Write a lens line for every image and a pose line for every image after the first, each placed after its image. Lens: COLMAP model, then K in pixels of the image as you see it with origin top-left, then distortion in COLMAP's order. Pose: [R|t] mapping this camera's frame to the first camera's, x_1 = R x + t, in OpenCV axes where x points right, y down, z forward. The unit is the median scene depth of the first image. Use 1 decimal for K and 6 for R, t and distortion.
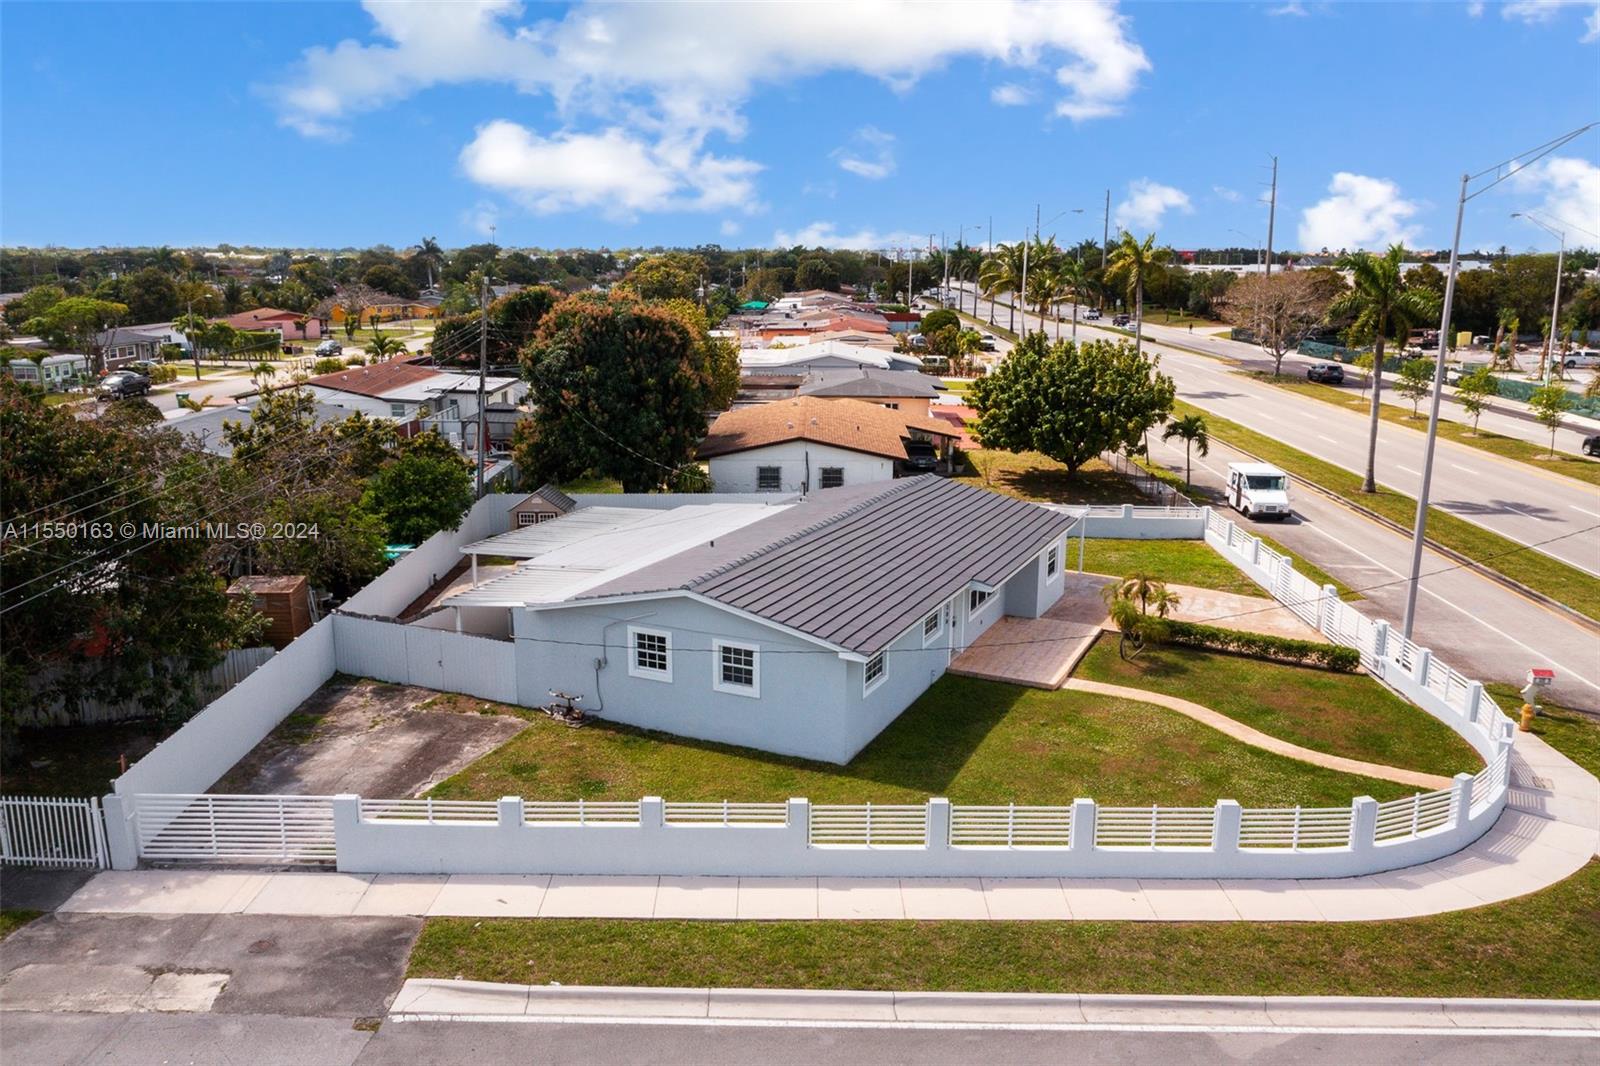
lens RADIAL K [[1261.1, 0, 791.3], [0, 1261.1, 535.1], [0, 0, 1]] dist [-0.009052, -0.003490]
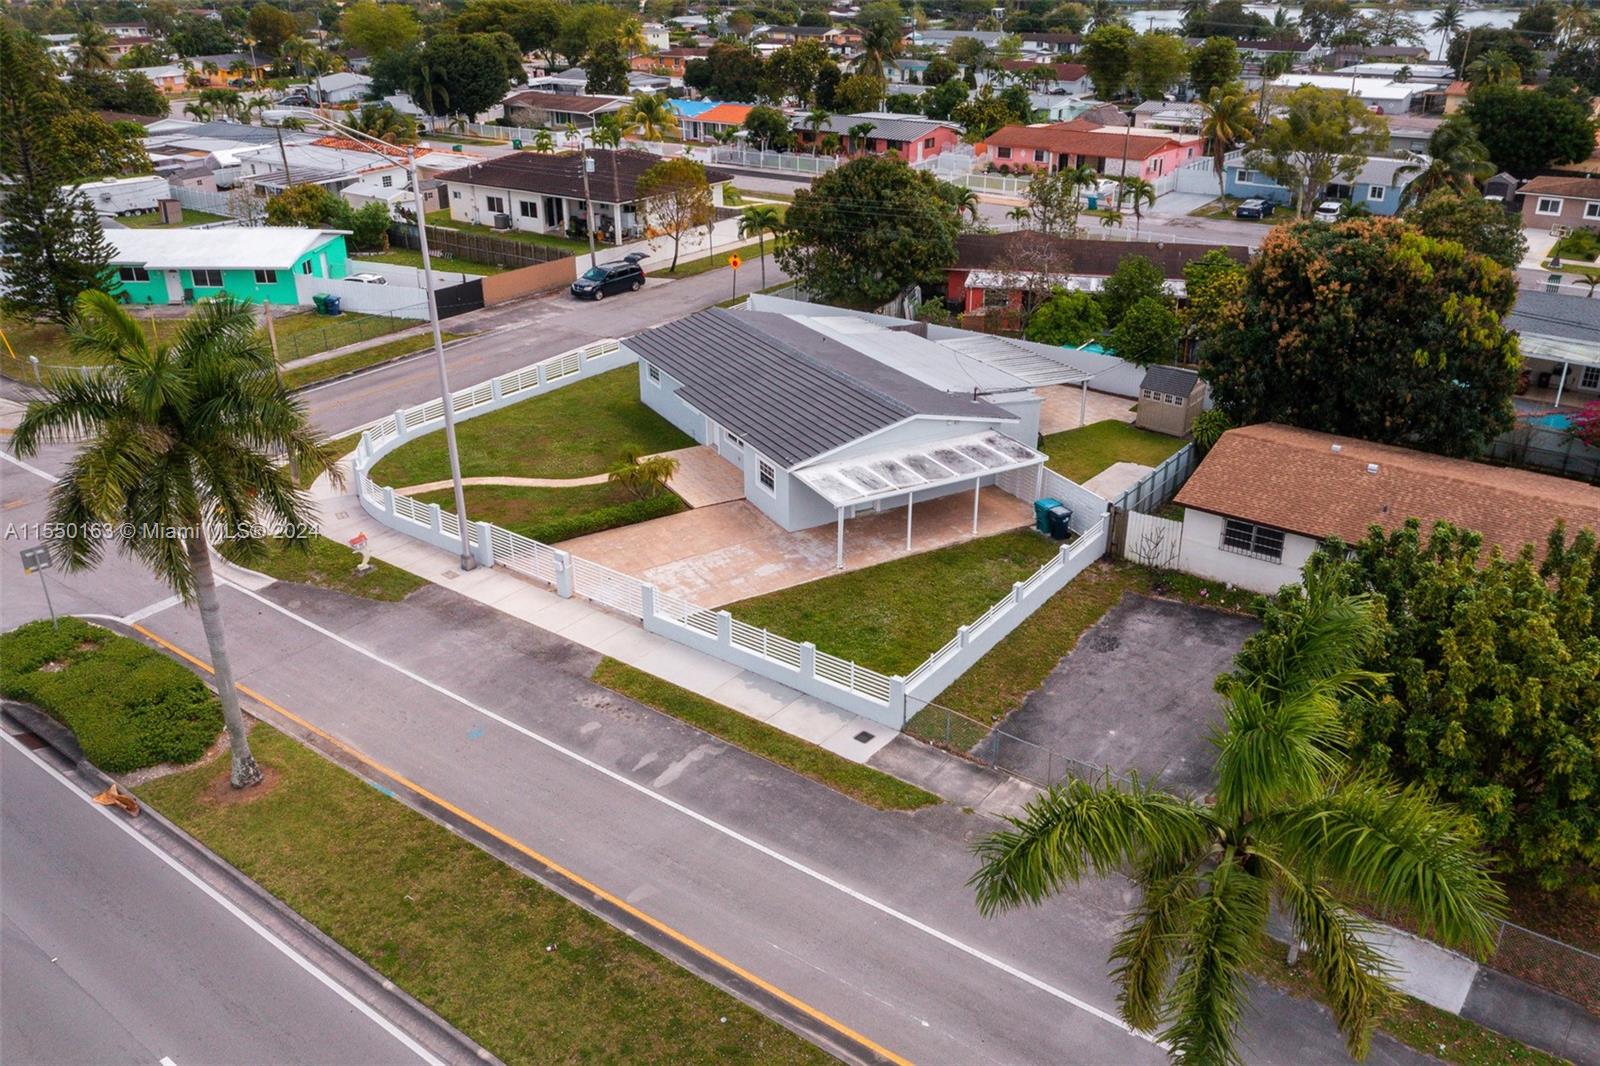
lens RADIAL K [[1261.1, 0, 791.3], [0, 1261.1, 535.1], [0, 0, 1]] dist [-0.009052, -0.003490]
pose [[-0.594183, 0.334494, -0.731478, 1.368665], [-0.171480, 0.835836, 0.521510, -0.691260], [0.785838, 0.435306, -0.439281, 2.053396]]
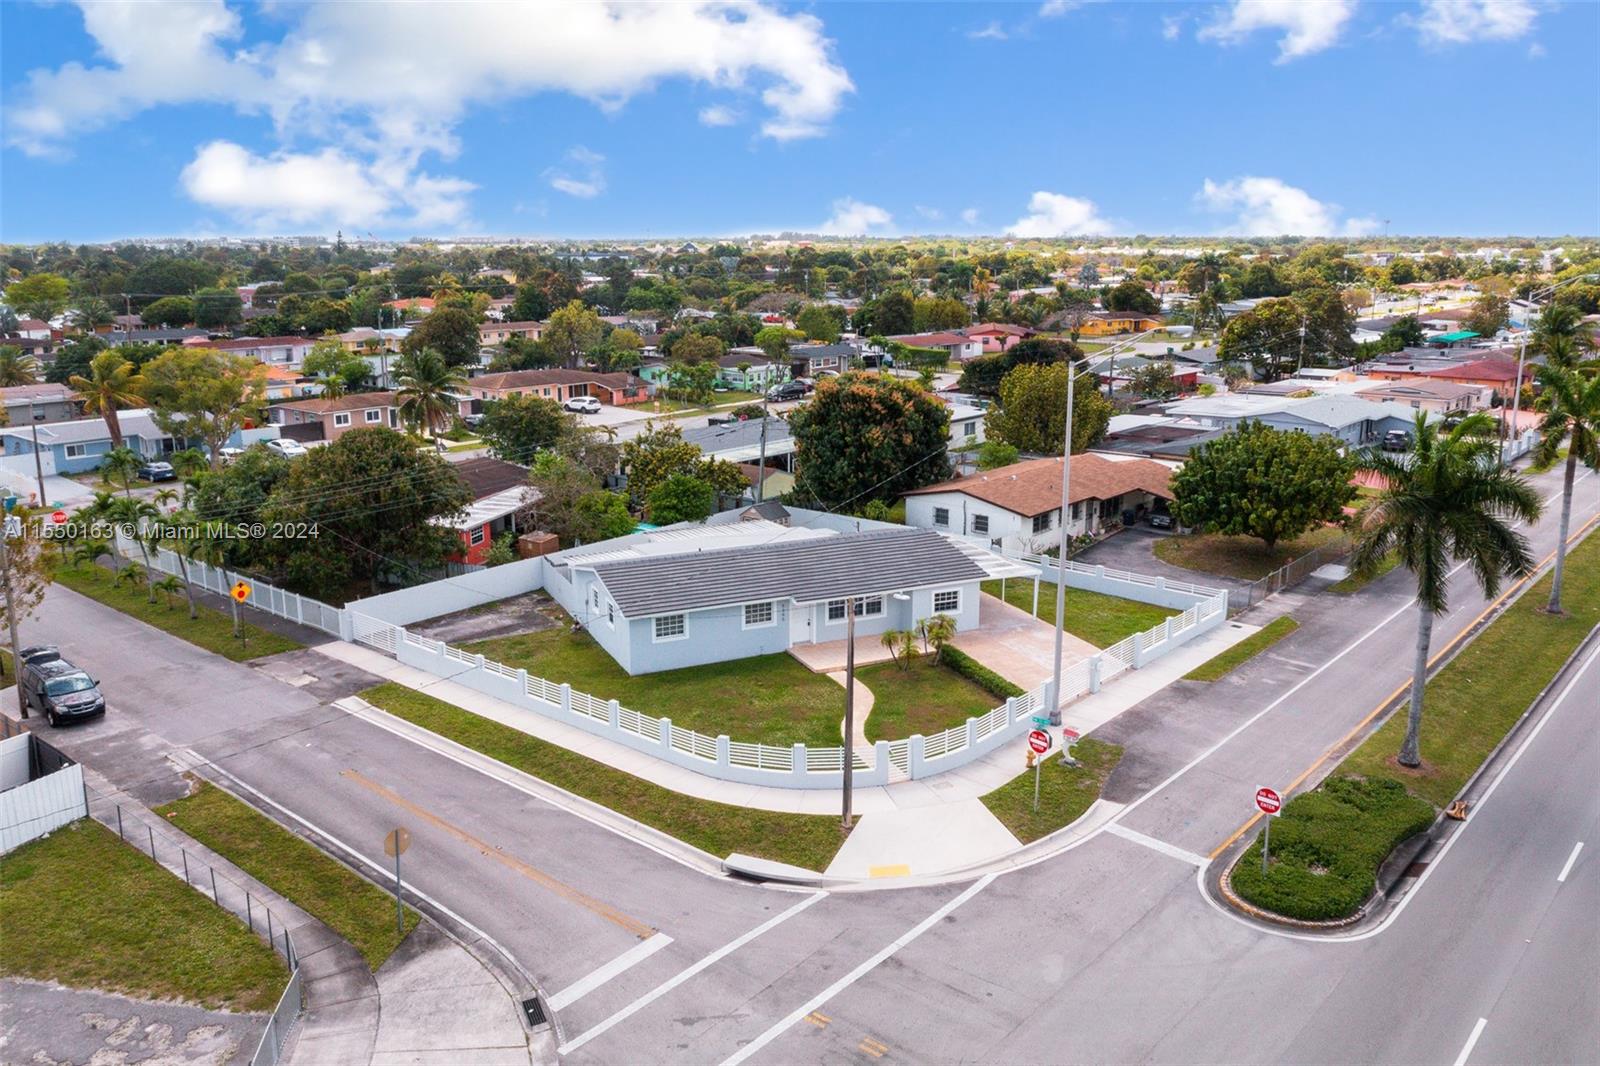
lens RADIAL K [[1261.1, 0, 791.3], [0, 1261.1, 535.1], [0, 0, 1]] dist [-0.009052, -0.003490]
pose [[0.764866, 0.141257, -0.628512, 1.274375], [-0.133326, 0.989249, 0.060081, -0.152631], [0.630242, 0.037843, 0.775476, -0.267170]]
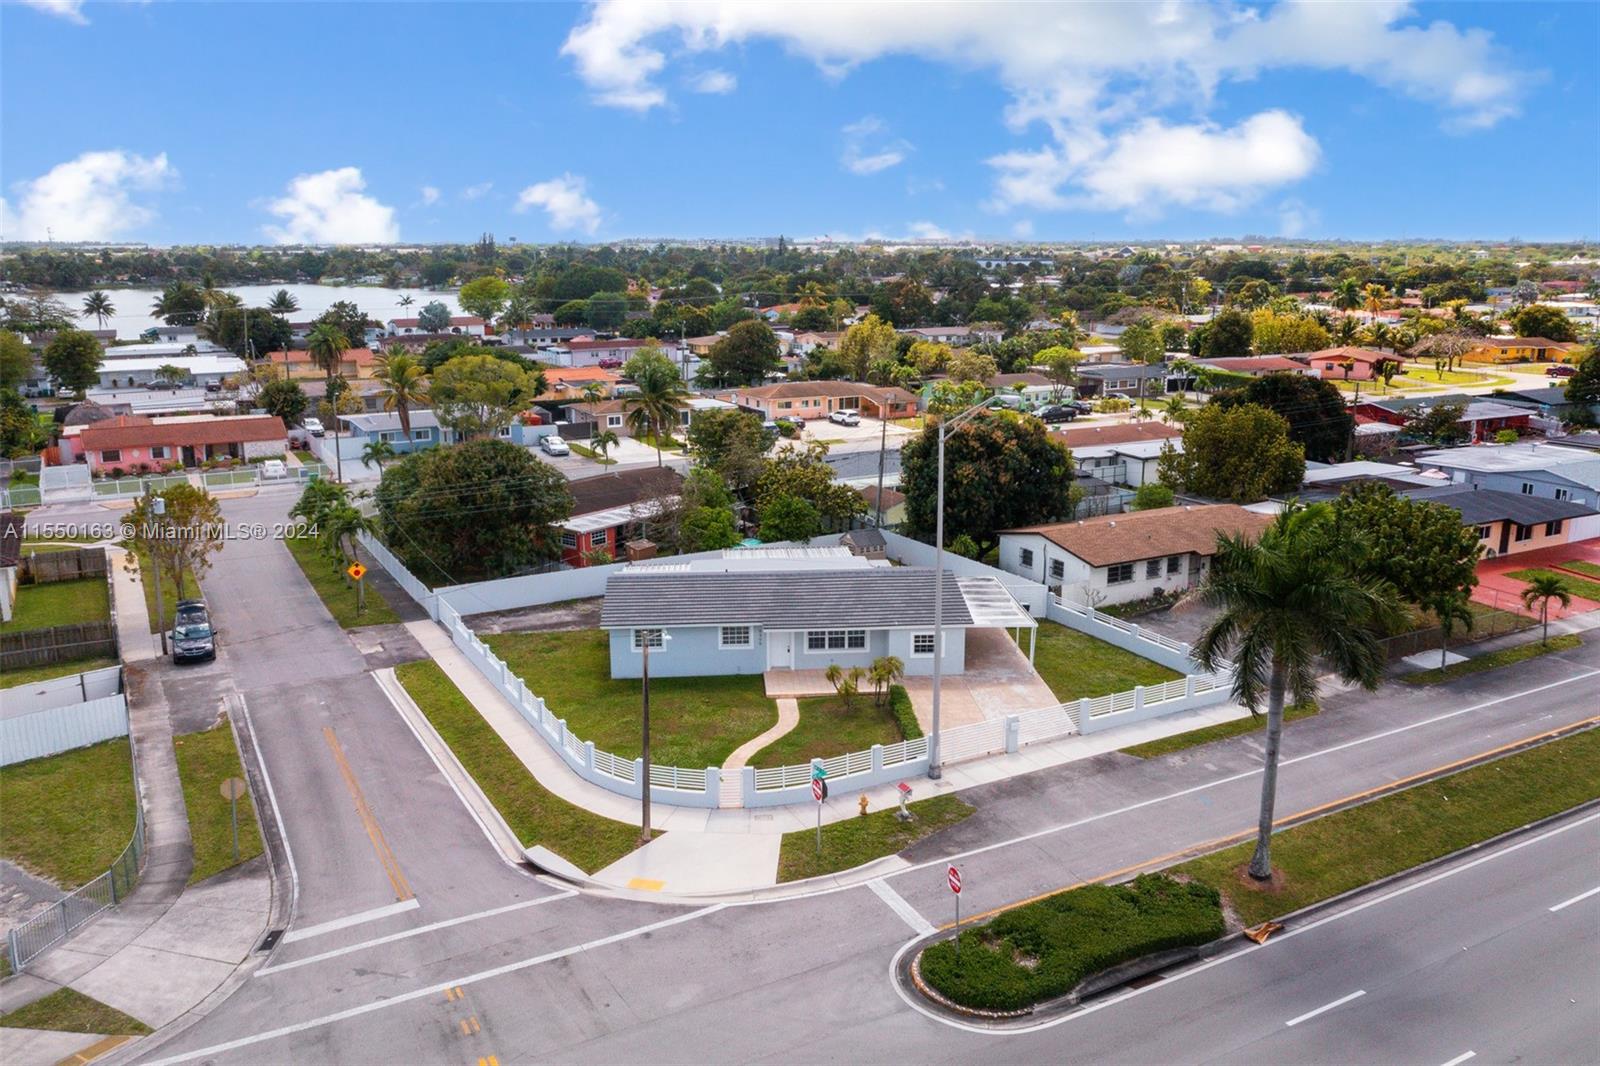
lens RADIAL K [[1250.9, 0, 791.2], [0, 1250.9, 532.9], [0, 0, 1]] dist [-0.011411, 0.000616]
pose [[0.493481, 0.194341, -0.847767, 1.762906], [-0.186154, 0.975730, 0.115315, -0.319100], [0.849602, 0.100910, 0.517682, 0.166084]]
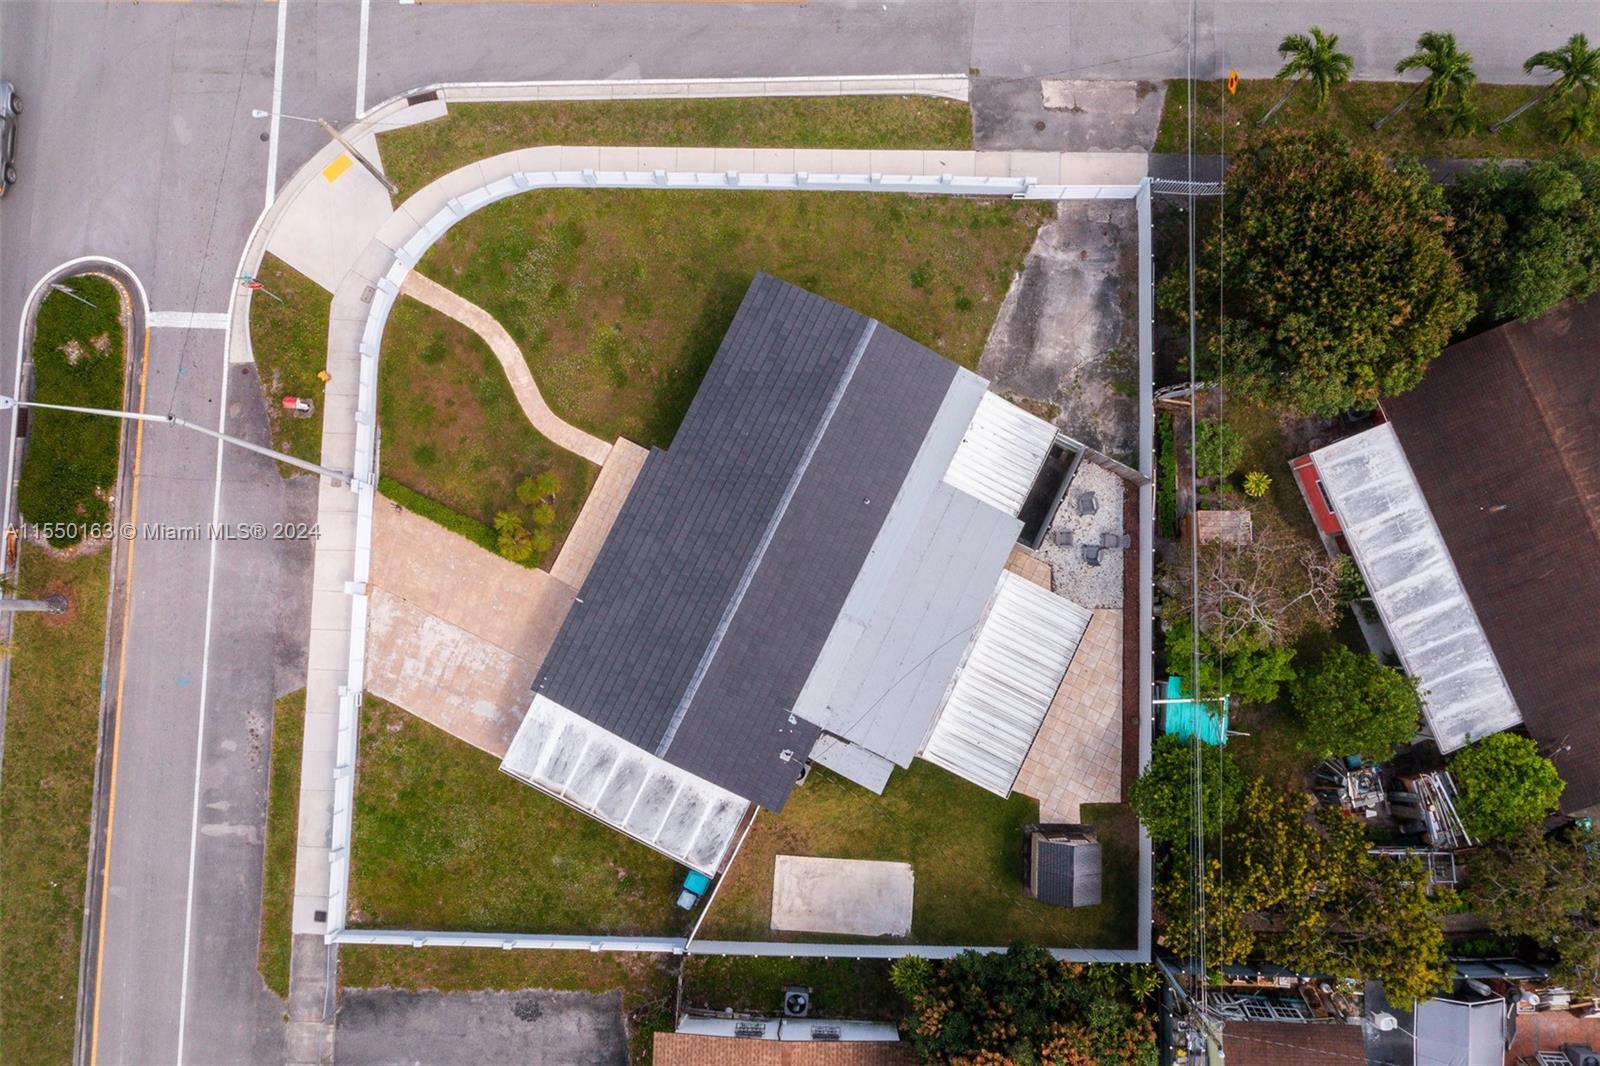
lens RADIAL K [[1261.1, 0, 791.3], [0, 1261.1, 535.1], [0, 0, 1]] dist [-0.009052, -0.003490]
pose [[-0.999909, -0.008572, 0.010388, -0.001588], [0.011464, -0.136921, 0.990516, -1.453042], [-0.007069, 0.990545, 0.137007, 1.017064]]
